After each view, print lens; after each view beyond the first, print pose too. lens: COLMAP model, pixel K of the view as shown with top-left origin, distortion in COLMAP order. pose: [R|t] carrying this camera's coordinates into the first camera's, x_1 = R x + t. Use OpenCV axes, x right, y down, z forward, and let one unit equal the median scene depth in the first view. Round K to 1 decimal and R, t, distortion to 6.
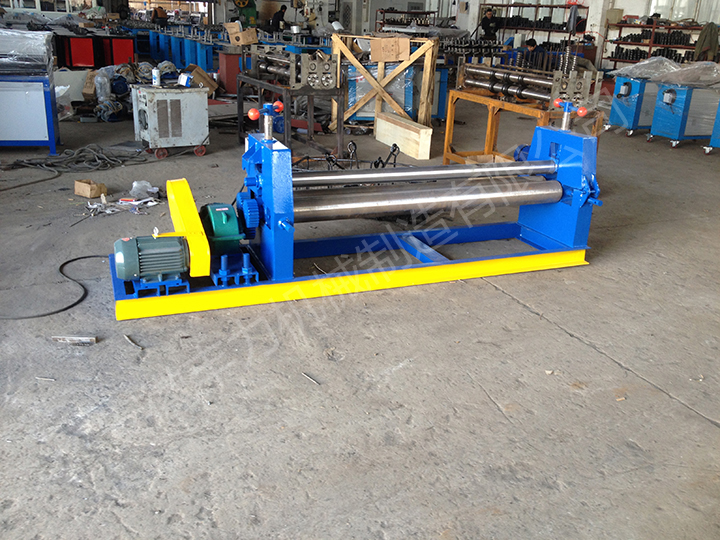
lens RADIAL K [[677.3, 0, 360.0], [0, 677.3, 270.0], [0, 0, 1]] dist [0.151160, -0.337517]
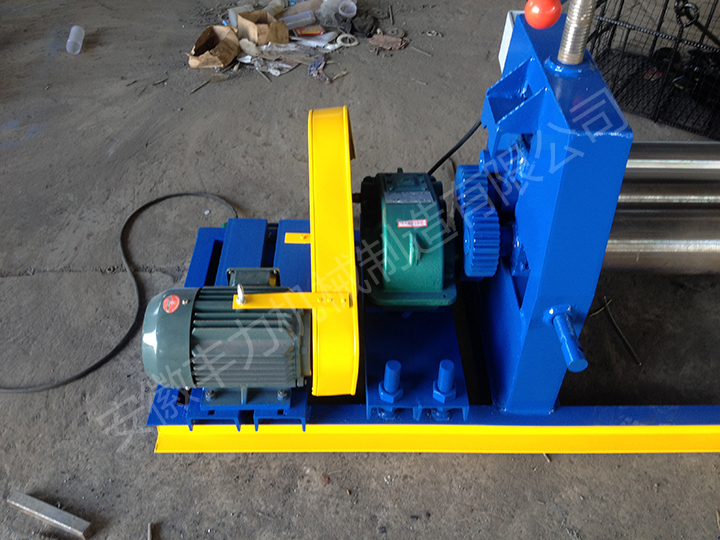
lens RADIAL K [[677.3, 0, 360.0], [0, 677.3, 270.0], [0, 0, 1]] dist [0.151160, -0.337517]
pose [[0.934800, 0.223475, -0.276057, -0.118167], [-0.106722, 0.918061, 0.381805, -0.226565], [0.338760, -0.327451, 0.882053, 0.651582]]
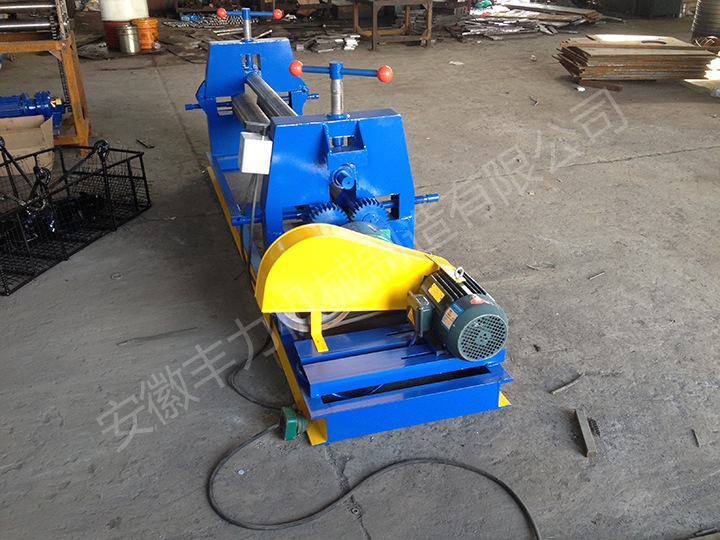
lens RADIAL K [[677.3, 0, 360.0], [0, 677.3, 270.0], [0, 0, 1]] dist [0.151160, -0.337517]
pose [[0.064871, -0.483003, 0.873213, -0.859249], [0.357320, 0.828277, 0.431602, -0.370018], [-0.931726, 0.284018, 0.226318, 0.915770]]
